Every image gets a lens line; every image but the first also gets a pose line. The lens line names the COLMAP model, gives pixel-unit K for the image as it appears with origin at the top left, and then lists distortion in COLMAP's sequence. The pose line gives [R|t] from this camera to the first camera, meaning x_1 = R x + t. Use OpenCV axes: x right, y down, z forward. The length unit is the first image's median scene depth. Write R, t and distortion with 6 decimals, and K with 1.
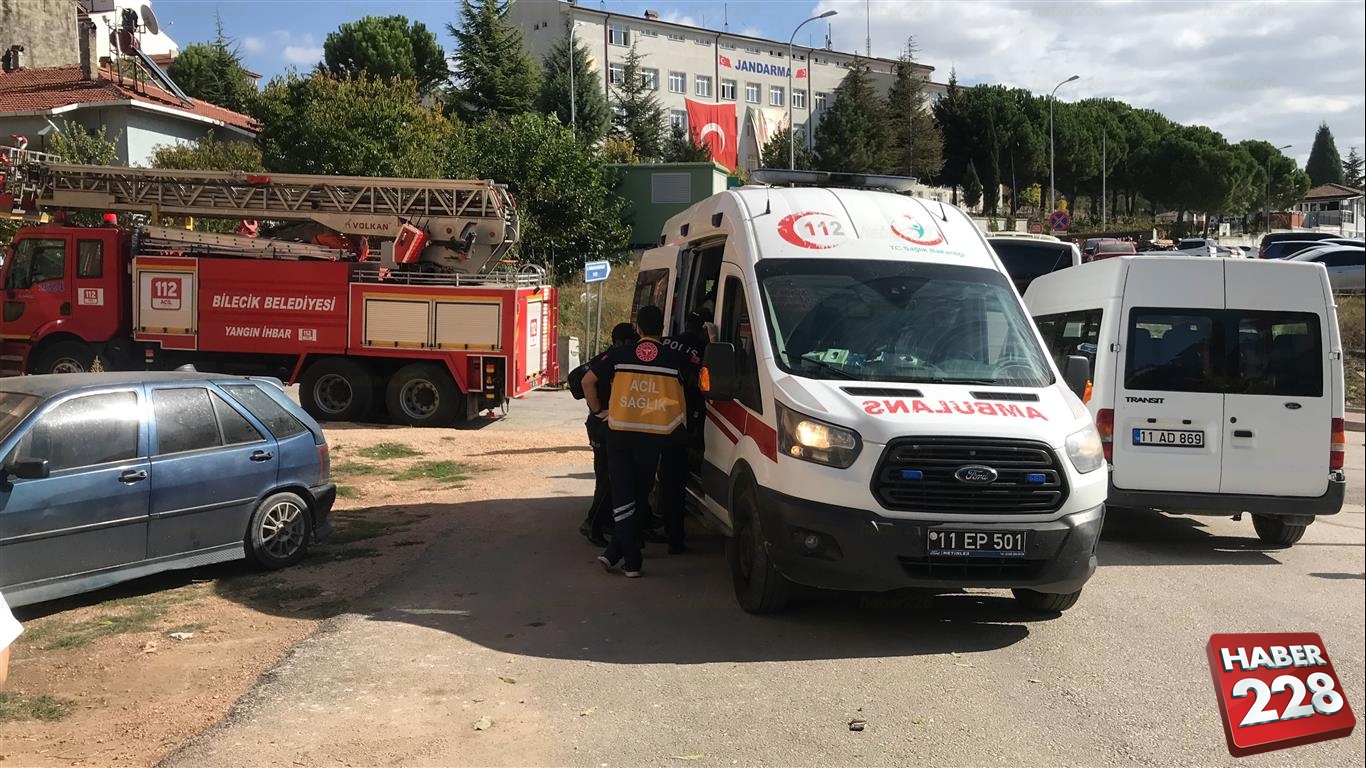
lens RADIAL K [[1212.3, 0, 690.2], [0, 1212.3, 381.4], [0, 0, 1]] dist [-0.001625, -0.023025]
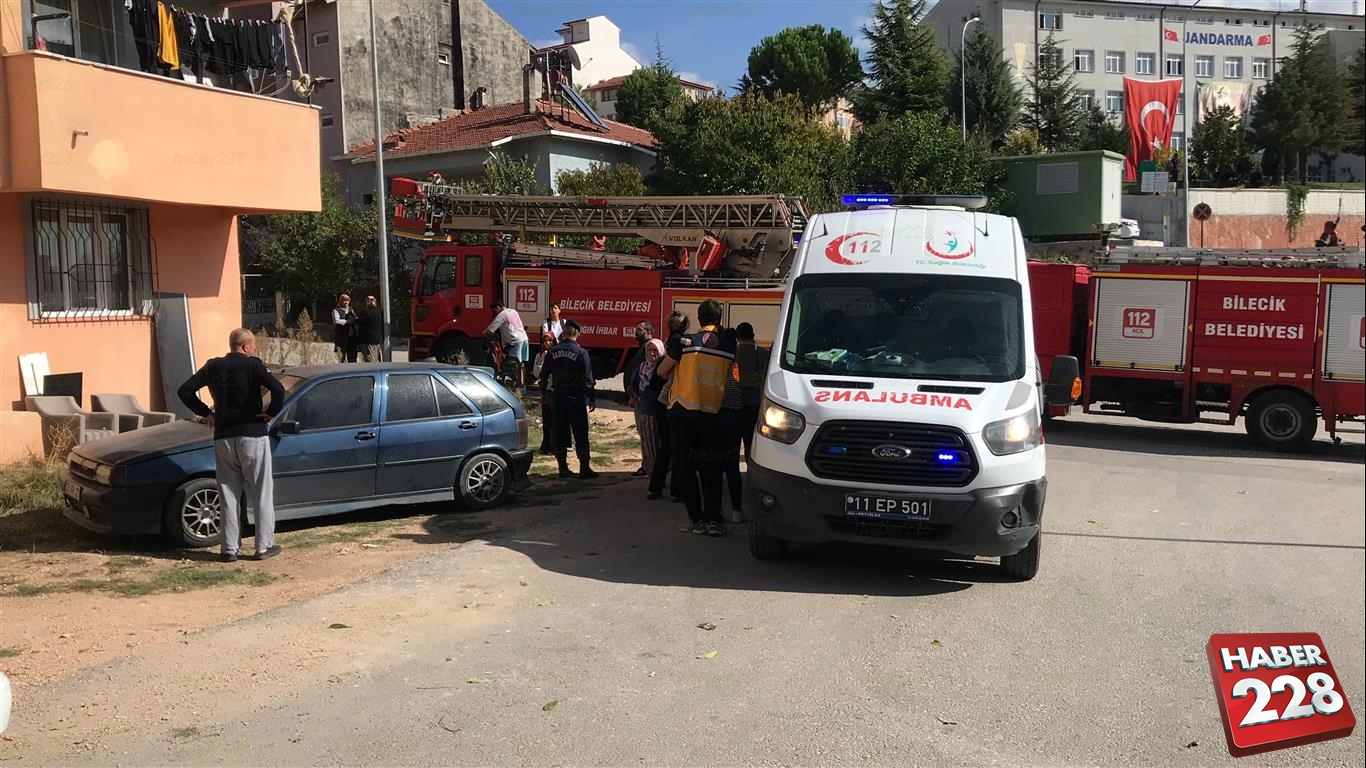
lens RADIAL K [[1212.3, 0, 675.2], [0, 1212.3, 387.8], [0, 0, 1]] dist [-0.001625, -0.023025]
pose [[0.924327, 0.015268, -0.381295, 0.184563], [-0.010659, 0.999842, 0.014198, -0.001321], [0.381452, -0.009060, 0.924344, -0.081168]]
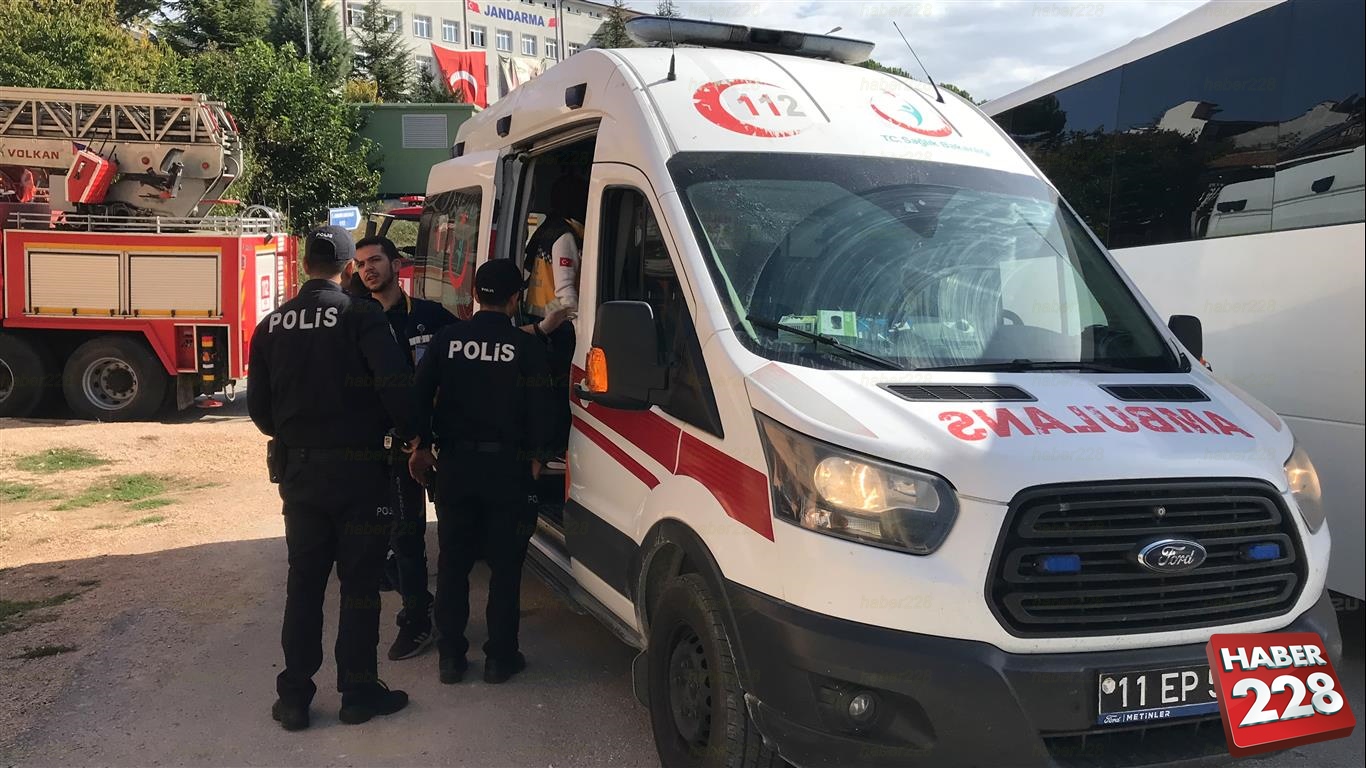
lens RADIAL K [[1212.3, 0, 675.5], [0, 1212.3, 384.0], [0, 0, 1]] dist [-0.001625, -0.023025]
pose [[0.981151, -0.023941, 0.191751, -0.023654], [0.017547, 0.999234, 0.034974, -0.005841], [-0.192442, -0.030950, 0.980820, 0.200310]]
